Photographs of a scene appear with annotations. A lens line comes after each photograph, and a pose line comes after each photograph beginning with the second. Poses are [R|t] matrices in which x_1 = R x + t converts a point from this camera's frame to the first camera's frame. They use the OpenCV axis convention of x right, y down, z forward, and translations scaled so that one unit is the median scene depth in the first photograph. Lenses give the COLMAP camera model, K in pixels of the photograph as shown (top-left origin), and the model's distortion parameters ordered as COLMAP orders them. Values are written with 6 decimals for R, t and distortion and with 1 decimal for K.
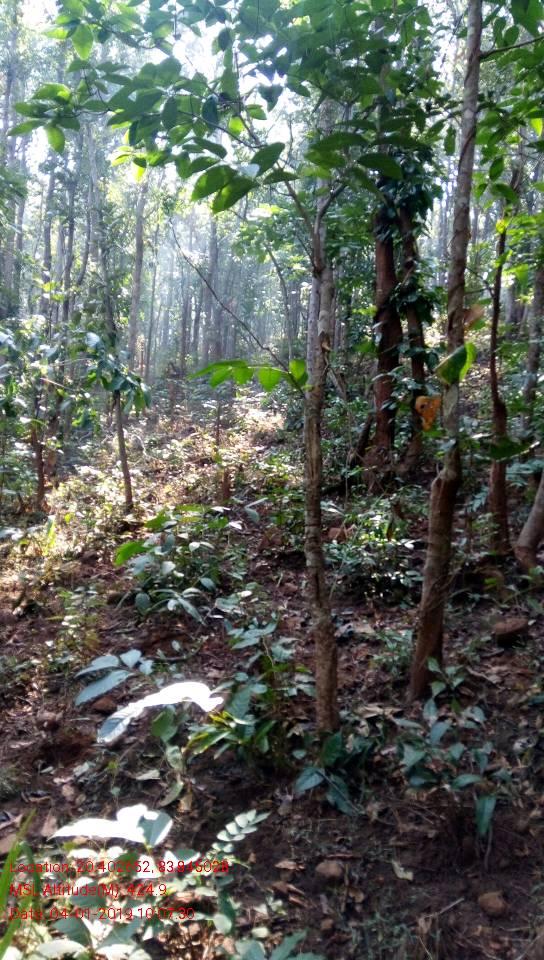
lens RADIAL K [[702.0, 0, 272.0], [0, 702.0, 480.0], [0, 0, 1]] dist [0.106744, -0.169073]
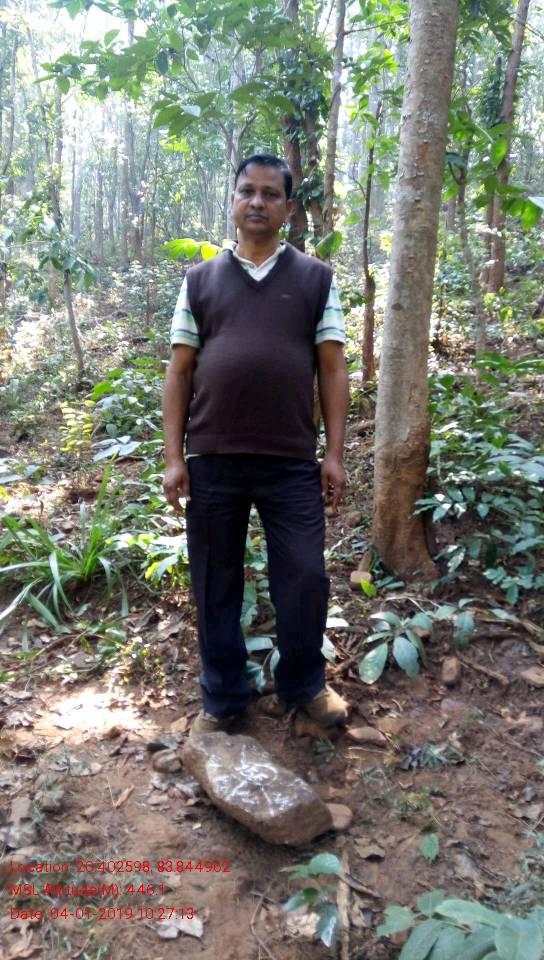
lens RADIAL K [[702.0, 0, 272.0], [0, 702.0, 480.0], [0, 0, 1]] dist [0.106744, -0.169073]
pose [[0.993173, -0.025490, 0.113828, -0.021848], [0.009357, 0.990097, 0.140074, 0.051245], [-0.116272, -0.138053, 0.983576, -0.228732]]
